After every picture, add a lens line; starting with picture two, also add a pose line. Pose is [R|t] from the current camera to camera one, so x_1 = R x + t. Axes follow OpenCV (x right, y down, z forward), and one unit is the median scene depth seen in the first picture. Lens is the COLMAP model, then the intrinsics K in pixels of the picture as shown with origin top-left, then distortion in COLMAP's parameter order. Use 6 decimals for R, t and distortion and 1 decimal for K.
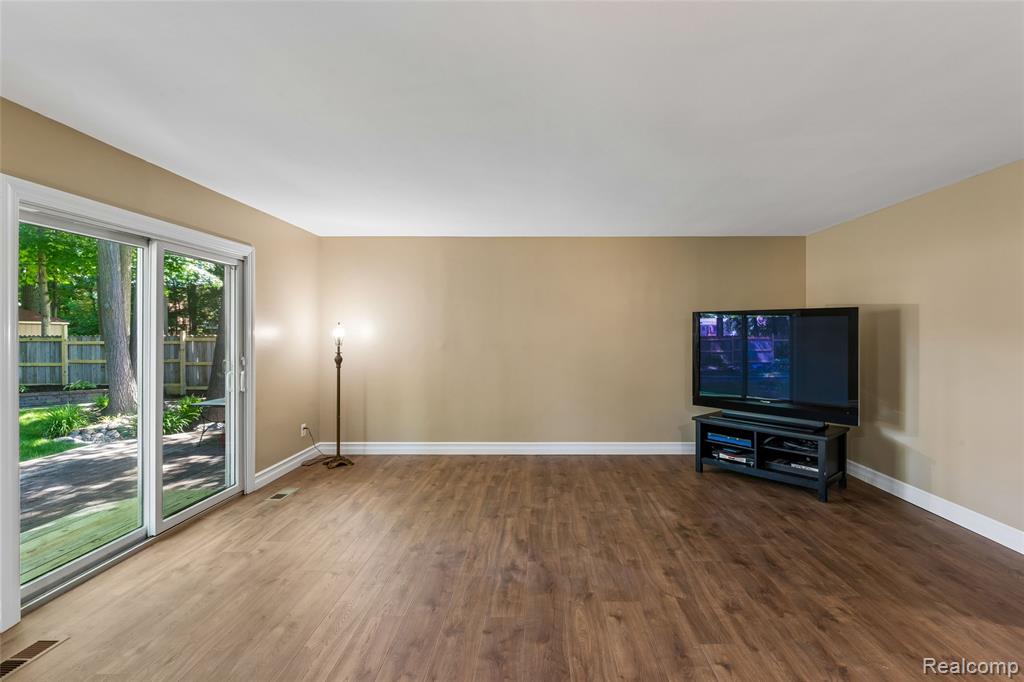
lens RADIAL K [[472.4, 0, 540.7], [0, 472.4, 334.8], [0, 0, 1]] dist [-0.002200, -0.000908]
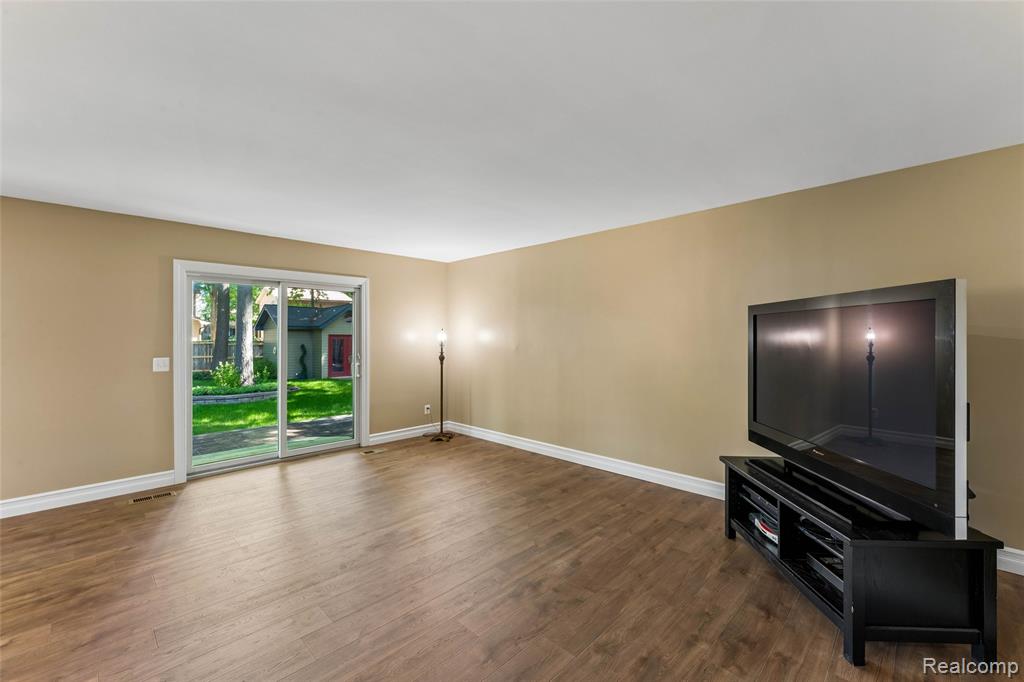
lens RADIAL K [[422.5, 0, 512.0], [0, 422.5, 341.0], [0, 0, 1]] dist [0.002535, -0.000188]
pose [[0.713514, 0.005486, -0.700620, 0.599984], [0.001340, 0.999957, 0.009194, -0.003863], [0.700640, -0.007499, 0.713476, 0.371895]]
